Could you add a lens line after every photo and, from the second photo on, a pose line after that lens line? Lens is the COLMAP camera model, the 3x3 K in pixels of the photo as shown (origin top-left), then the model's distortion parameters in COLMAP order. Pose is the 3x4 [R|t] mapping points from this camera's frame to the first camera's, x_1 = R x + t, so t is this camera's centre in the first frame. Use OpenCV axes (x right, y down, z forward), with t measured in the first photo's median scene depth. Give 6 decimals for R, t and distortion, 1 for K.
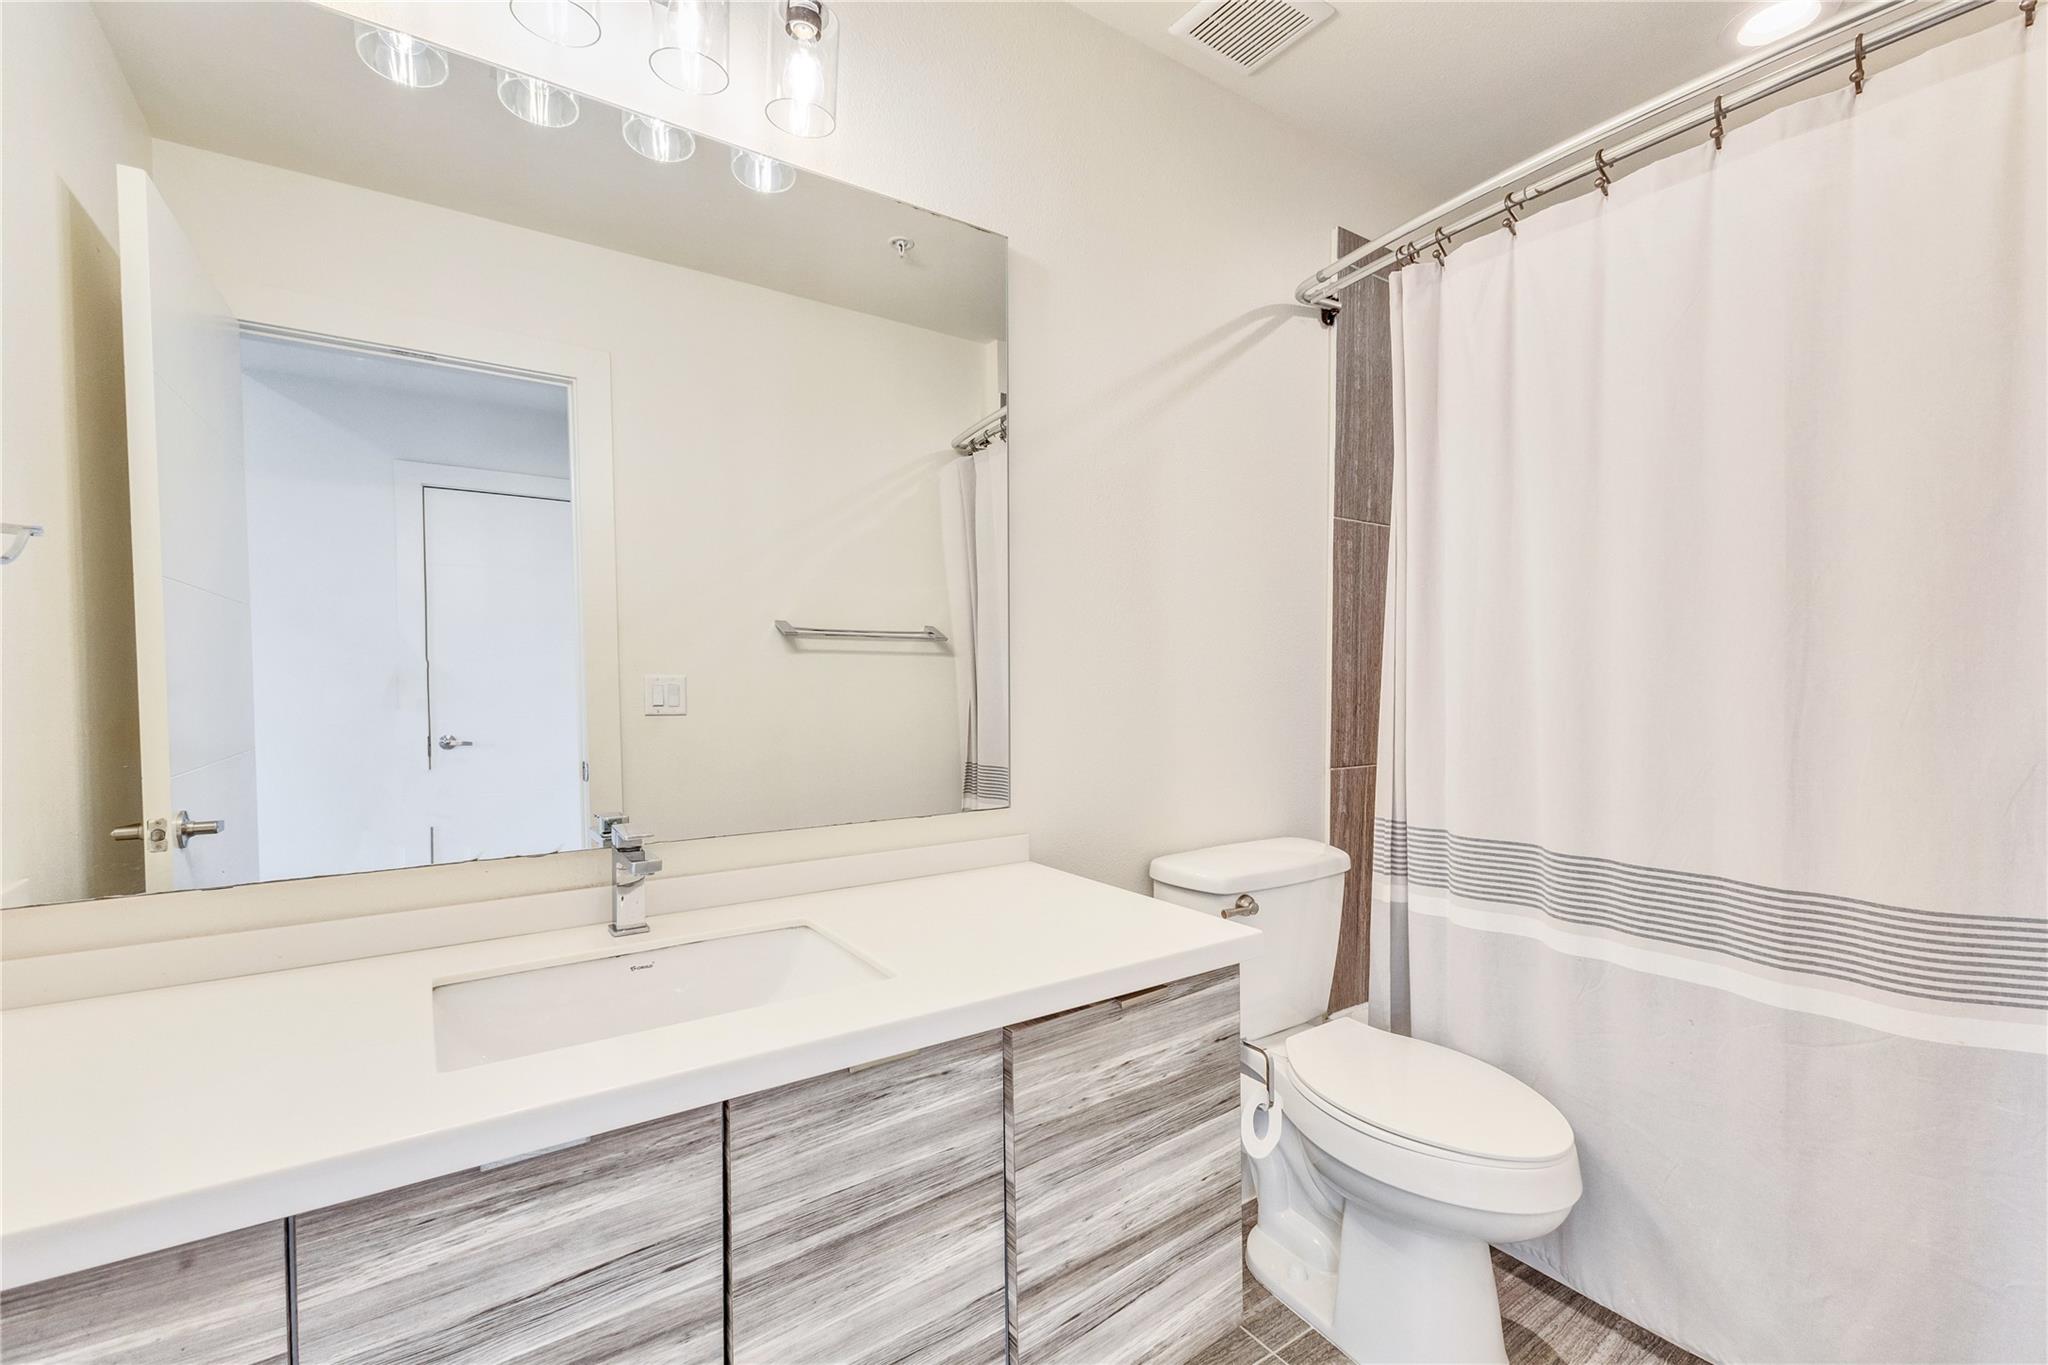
lens RADIAL K [[885.7, 0, 1023.7], [0, 885.7, 695.7], [0, 0, 1]] dist [0.021866, -0.009183]
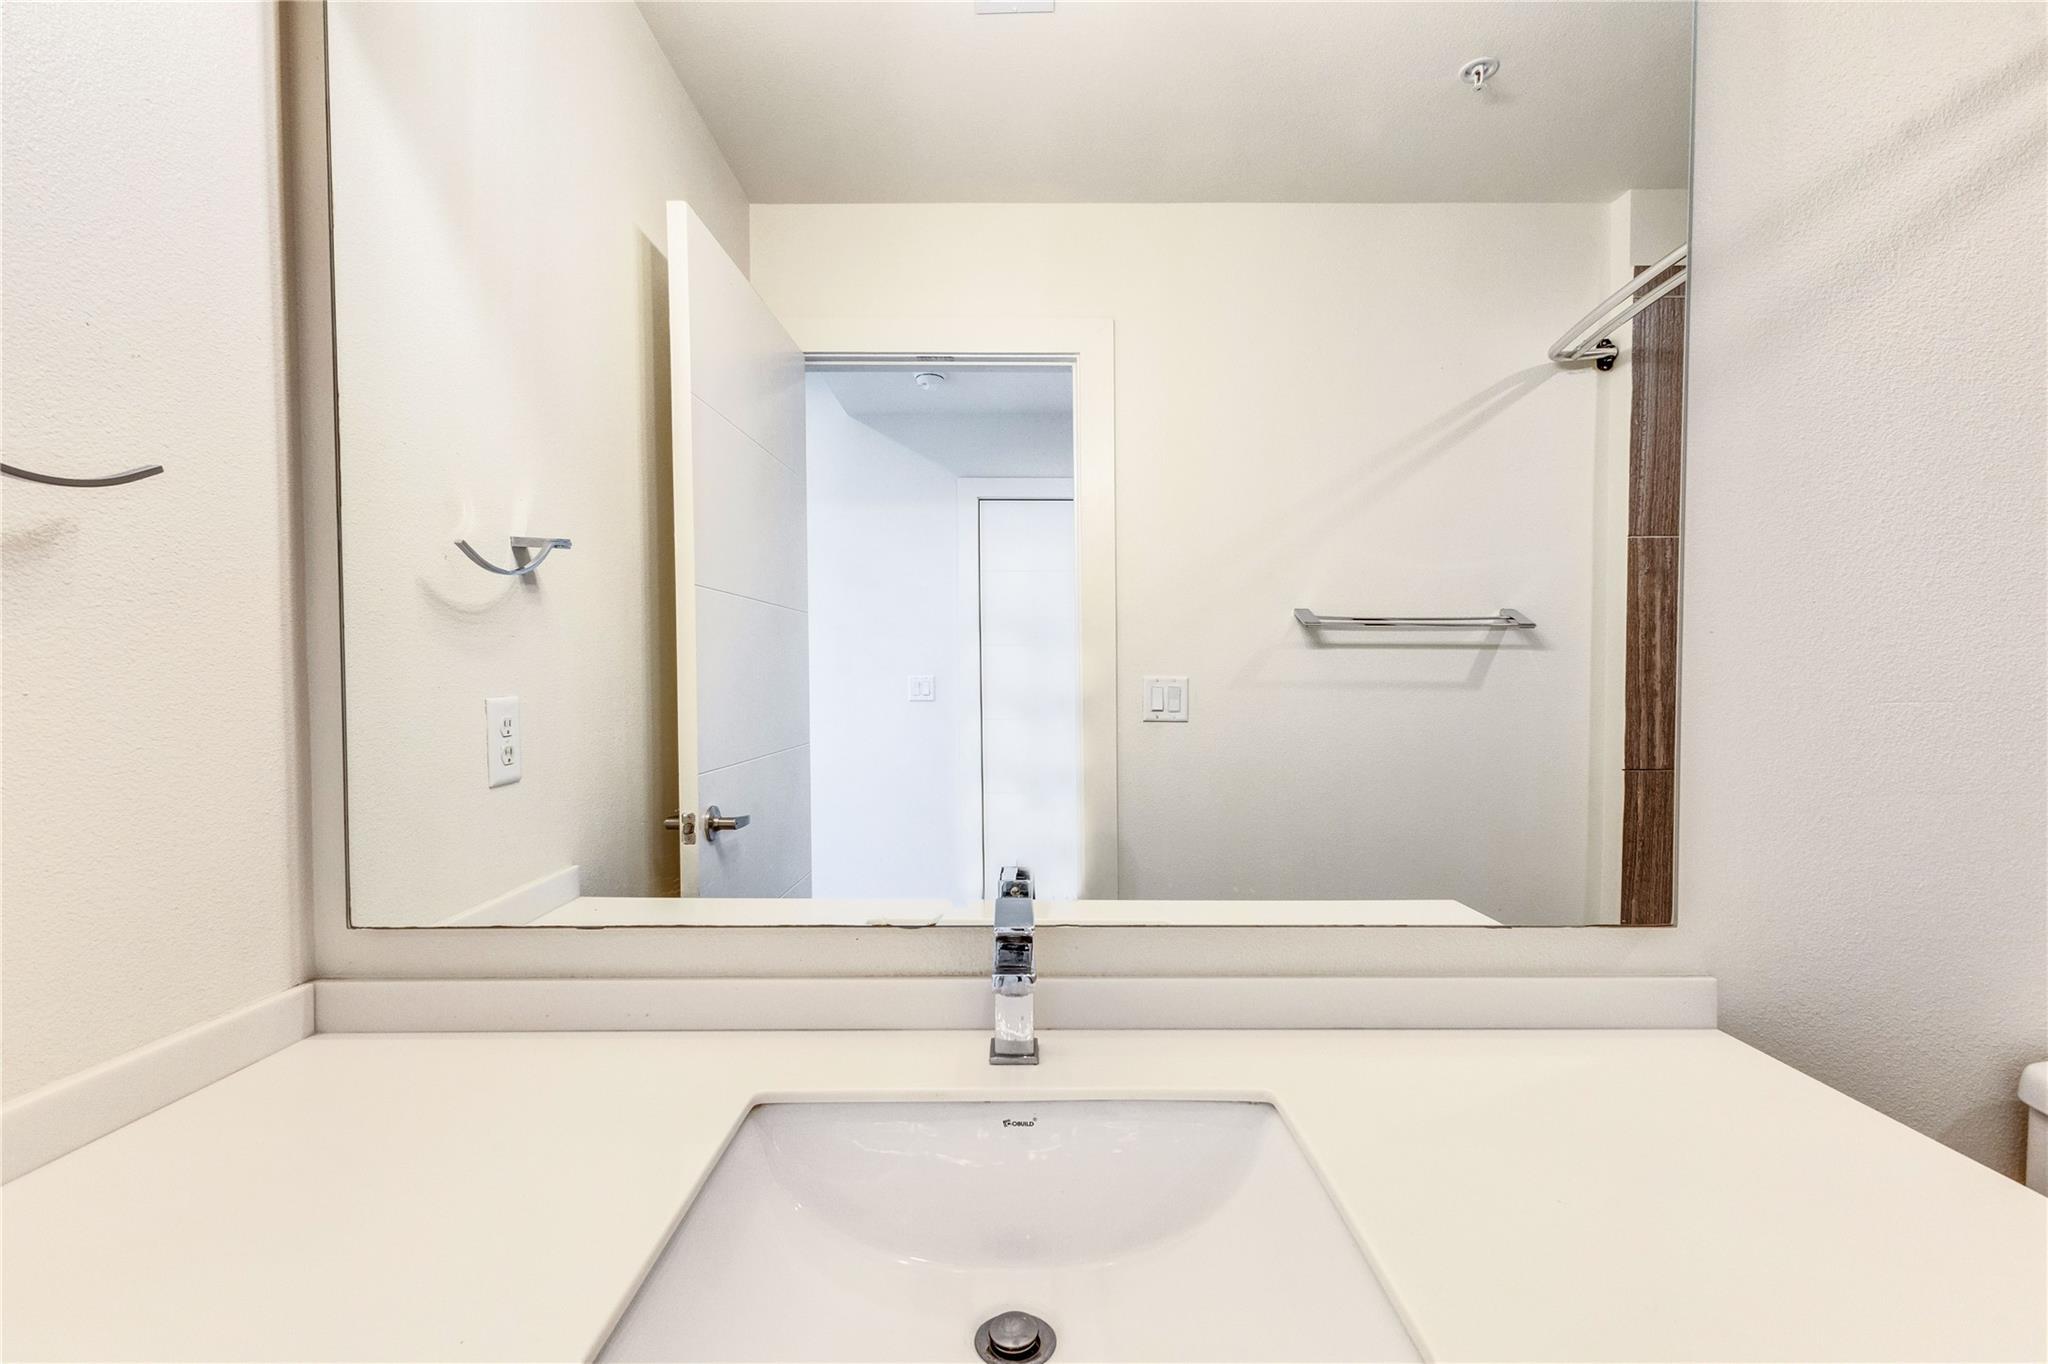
lens RADIAL K [[885.7, 0, 1023.7], [0, 885.7, 695.2], [0, 0, 1]] dist [0.021866, -0.009183]
pose [[0.823898, 0.014981, -0.566540, -0.028651], [-0.012412, 0.999888, 0.008390, -0.012102], [0.566602, 0.000119, 0.823992, 0.252266]]
